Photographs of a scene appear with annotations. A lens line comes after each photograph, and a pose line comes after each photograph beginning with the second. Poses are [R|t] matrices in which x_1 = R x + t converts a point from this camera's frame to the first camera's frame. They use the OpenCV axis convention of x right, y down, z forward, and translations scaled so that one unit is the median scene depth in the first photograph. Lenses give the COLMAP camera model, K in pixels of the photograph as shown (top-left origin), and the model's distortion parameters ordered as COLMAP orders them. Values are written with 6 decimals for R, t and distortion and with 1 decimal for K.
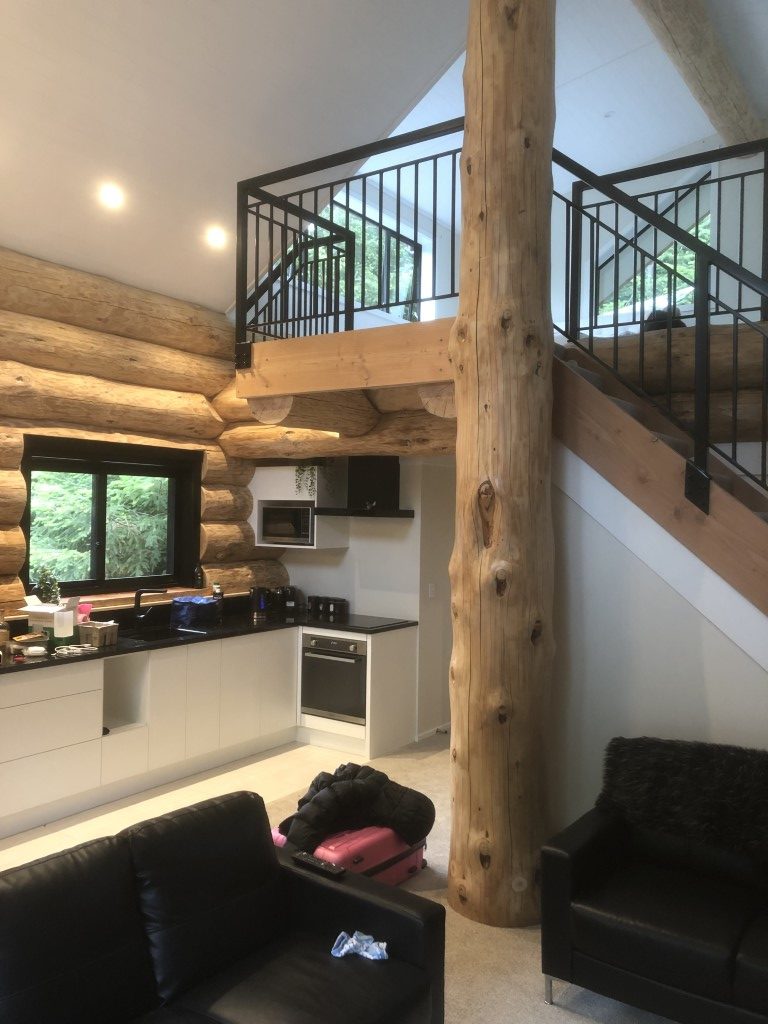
lens RADIAL K [[828.3, 0, 386.6], [0, 828.3, 513.7], [0, 0, 1]] dist [0.046098, -0.042678]
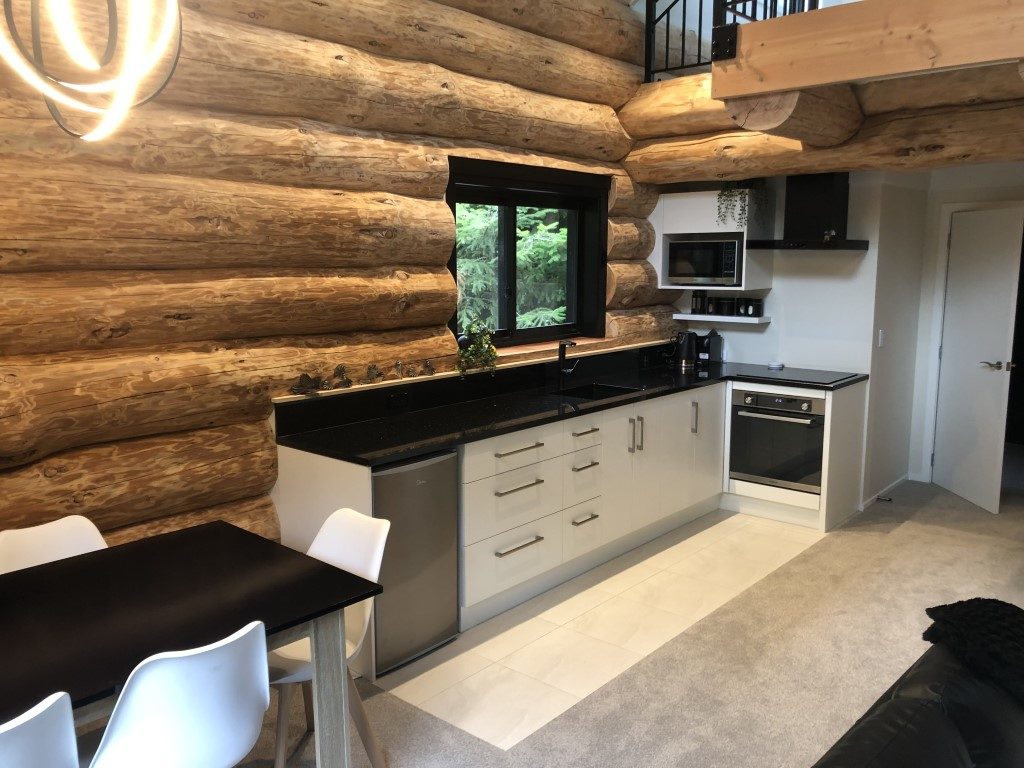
lens RADIAL K [[828.3, 0, 510.5], [0, 828.3, 382.4], [0, 0, 1]] dist [0.046098, -0.042678]
pose [[0.995135, -0.005196, -0.098384, -0.253401], [0.019453, 0.989313, 0.144507, 0.008808], [0.096582, -0.145718, 0.984601, 0.132898]]
